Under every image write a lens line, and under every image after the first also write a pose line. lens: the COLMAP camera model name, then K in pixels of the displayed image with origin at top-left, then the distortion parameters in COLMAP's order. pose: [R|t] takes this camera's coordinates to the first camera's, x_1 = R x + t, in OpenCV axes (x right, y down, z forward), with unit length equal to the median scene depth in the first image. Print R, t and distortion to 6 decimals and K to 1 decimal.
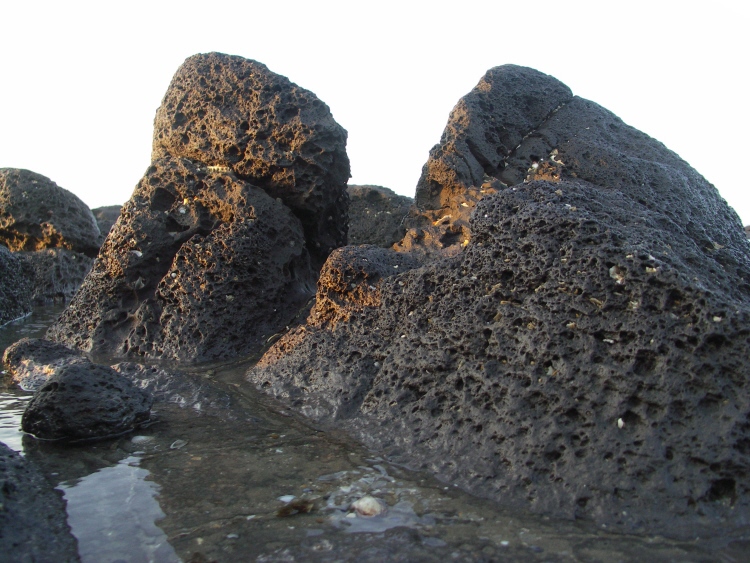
lens RADIAL K [[703.7, 0, 375.0], [0, 703.7, 281.5], [0, 0, 1]] dist [-0.152954, 0.210419]
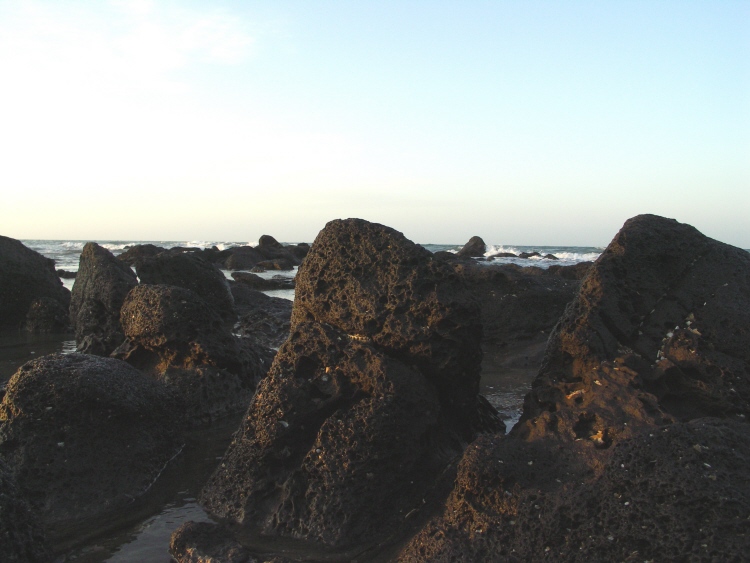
lens RADIAL K [[703.7, 0, 375.0], [0, 703.7, 281.5], [0, 0, 1]] dist [-0.152954, 0.210419]
pose [[0.985396, 0.002657, -0.170257, -0.019495], [-0.009419, 0.999198, -0.038917, -0.212221], [0.170017, 0.039953, 0.984631, -0.048450]]
